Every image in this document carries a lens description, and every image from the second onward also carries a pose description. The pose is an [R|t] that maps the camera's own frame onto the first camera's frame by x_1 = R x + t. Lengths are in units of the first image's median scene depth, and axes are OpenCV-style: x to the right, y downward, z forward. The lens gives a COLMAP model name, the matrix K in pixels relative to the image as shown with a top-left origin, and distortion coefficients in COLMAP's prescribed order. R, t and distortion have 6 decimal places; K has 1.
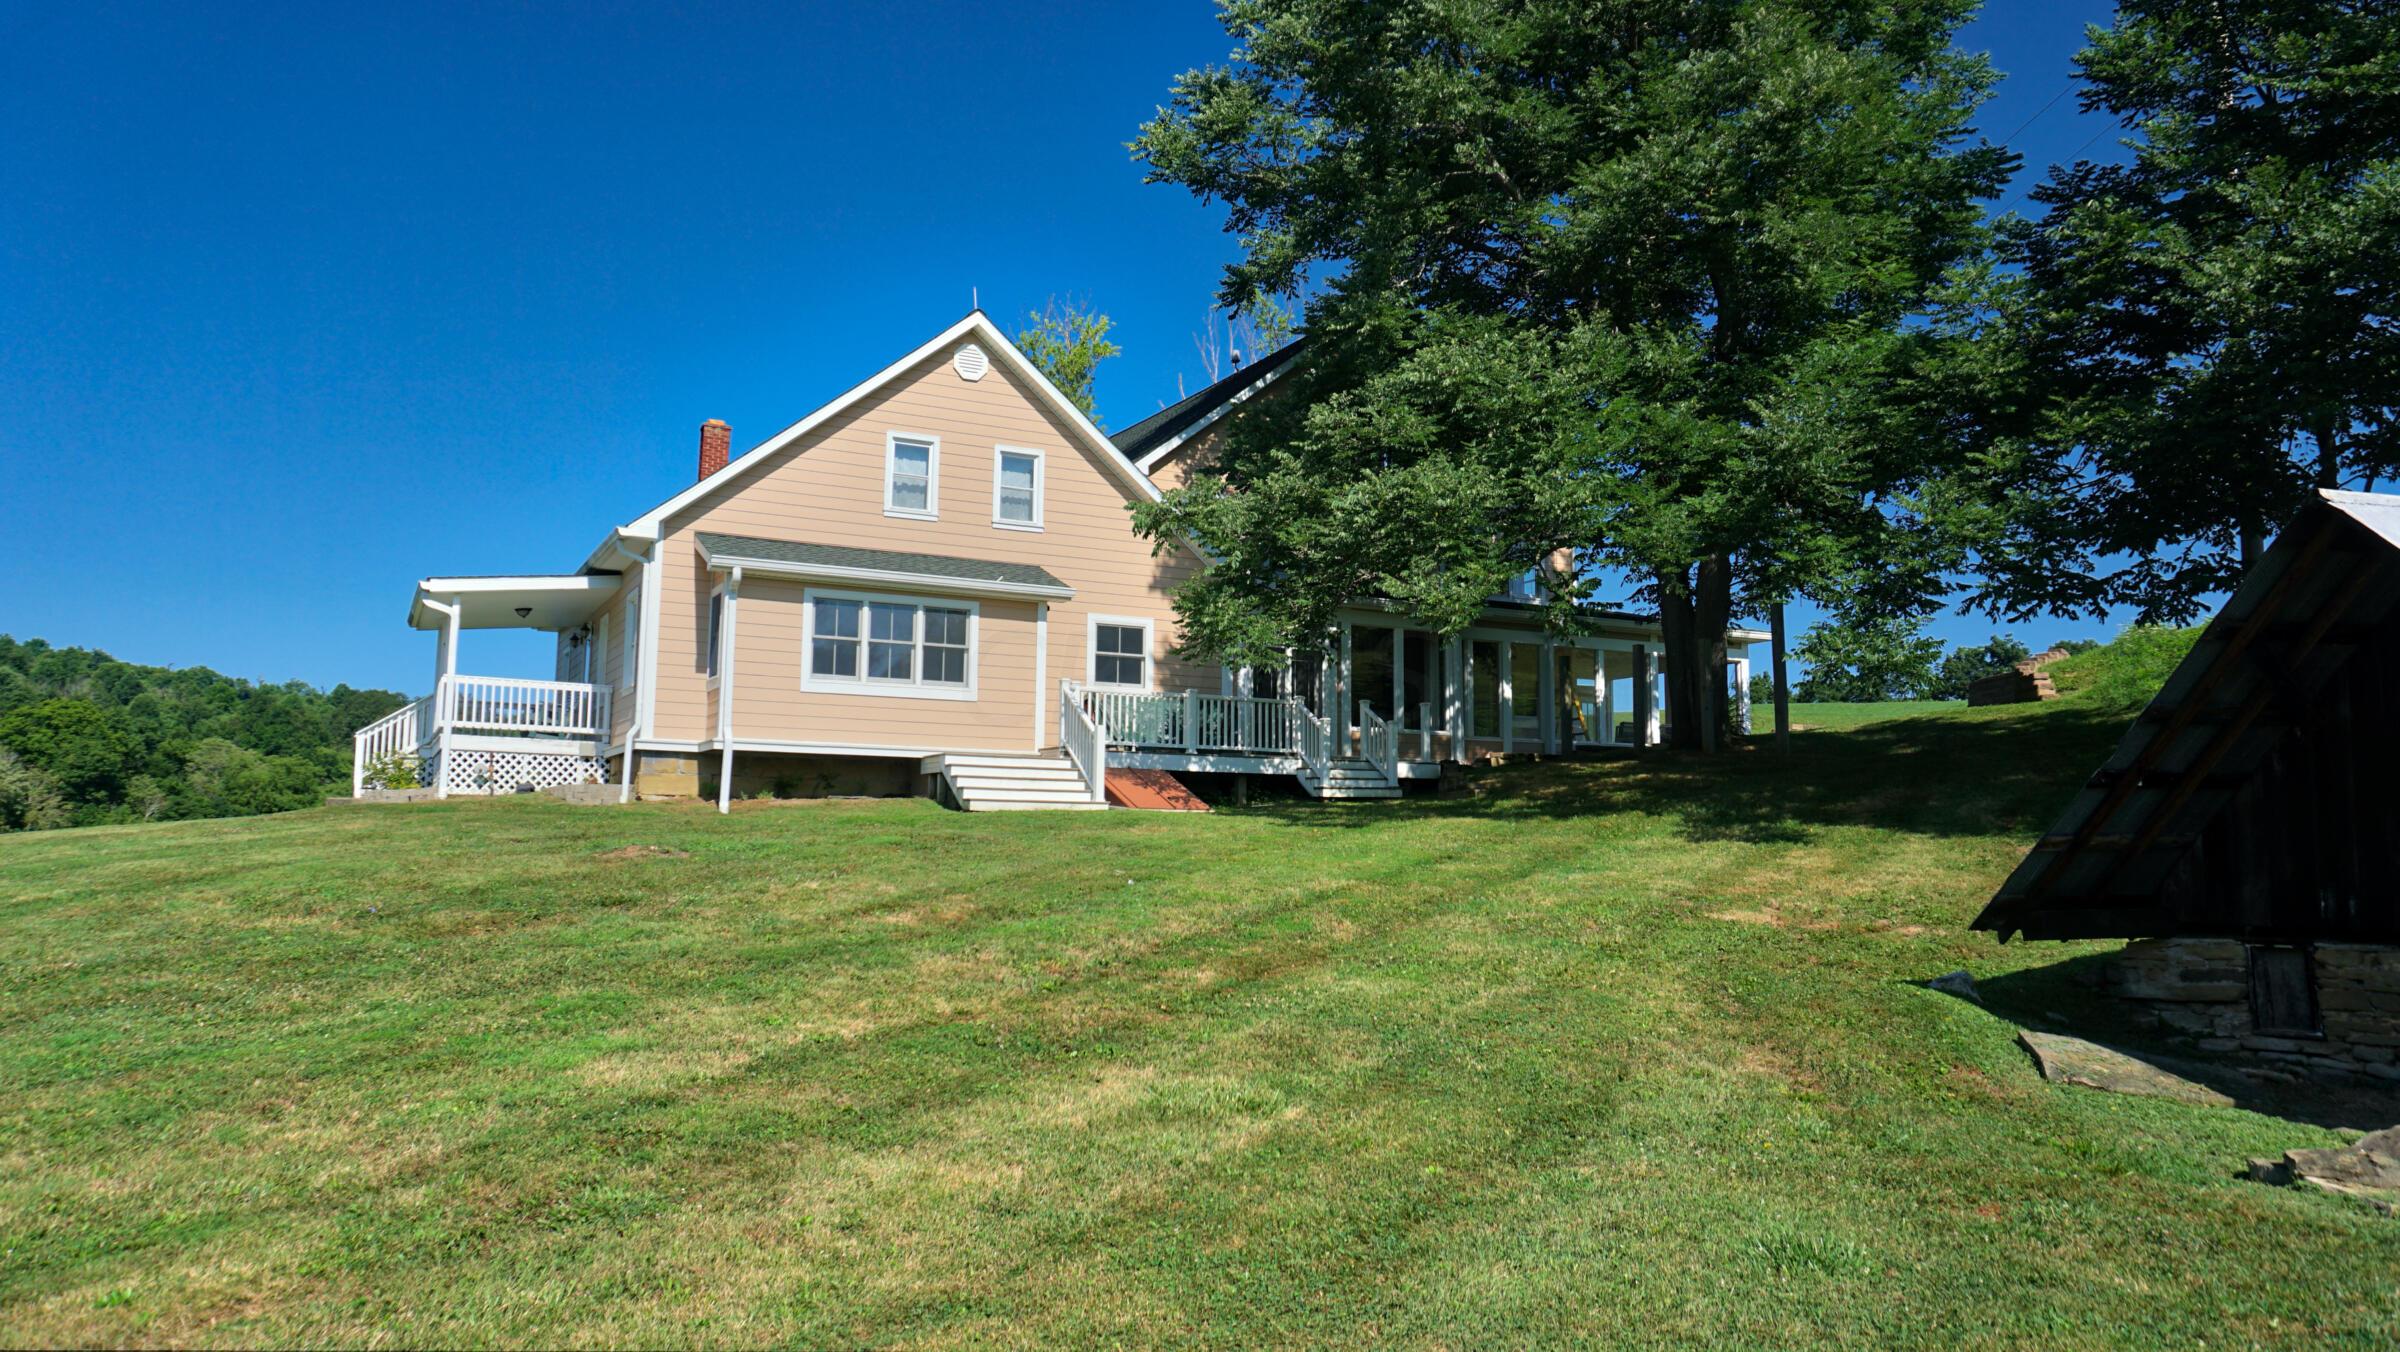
lens RADIAL K [[1610.1, 0, 1200.0], [0, 1610.1, 676.0], [0, 0, 1]] dist [-0.061191, 0.034751]
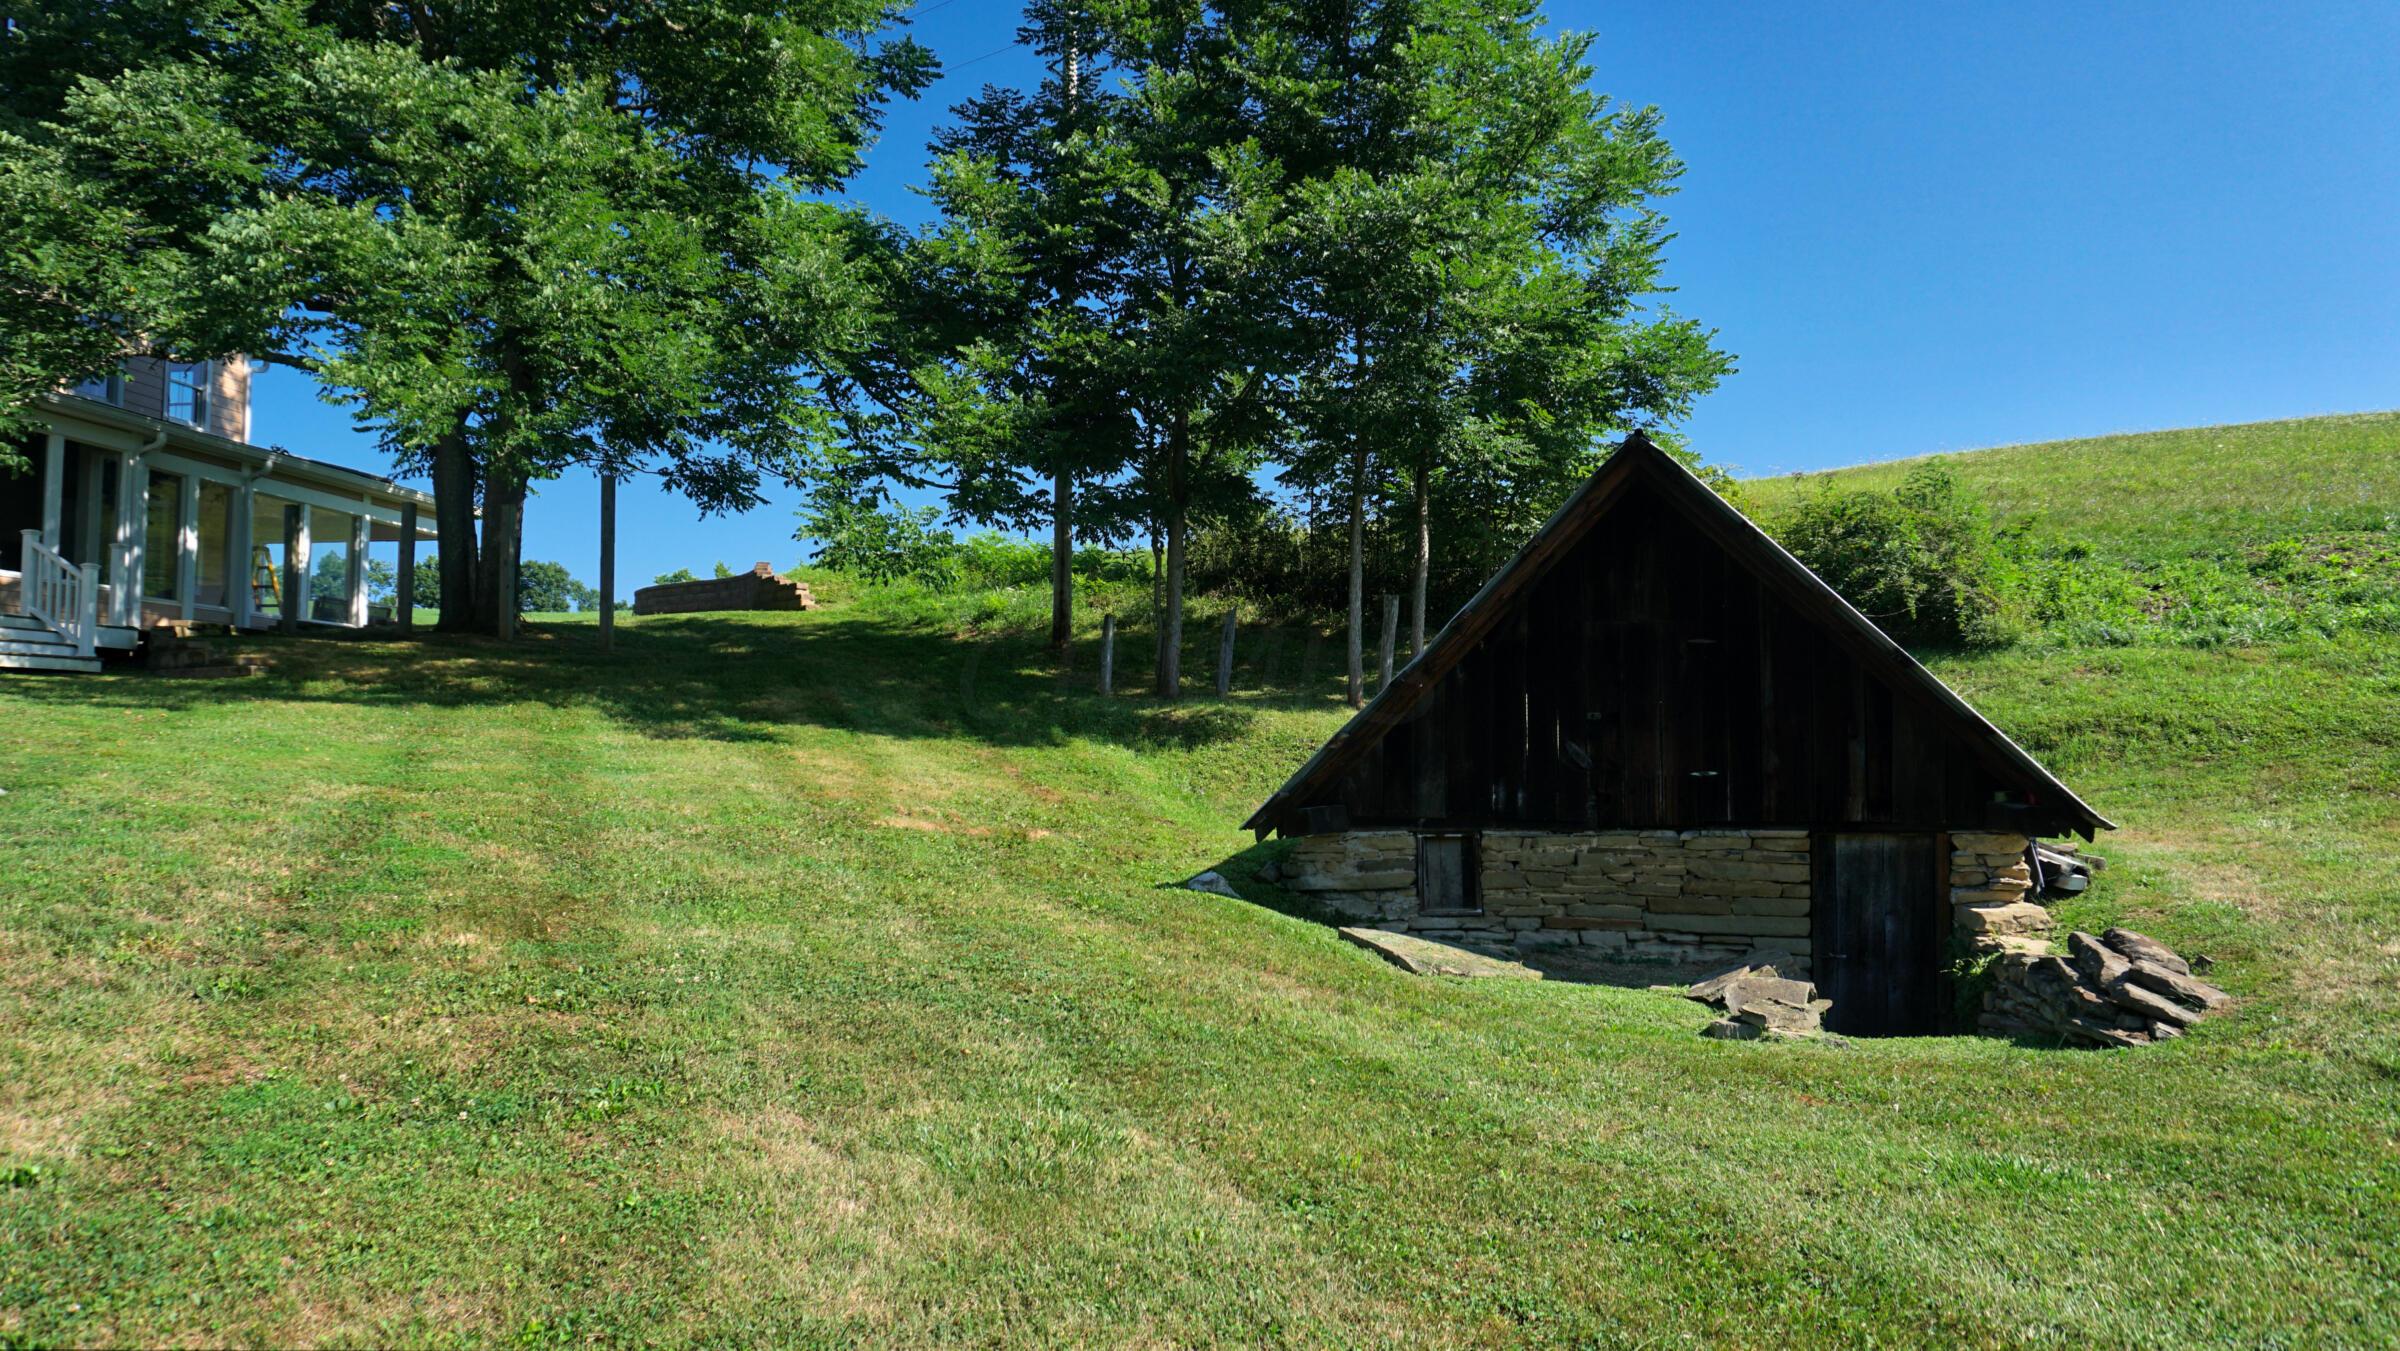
lens RADIAL K [[1610.1, 0, 1200.0], [0, 1610.1, 675.5], [0, 0, 1]] dist [-0.061191, 0.034751]
pose [[0.589708, 0.048682, 0.806148, -0.168308], [-0.091341, 0.995797, 0.006682, 0.032087], [-0.802435, -0.077575, 0.591676, 0.229186]]
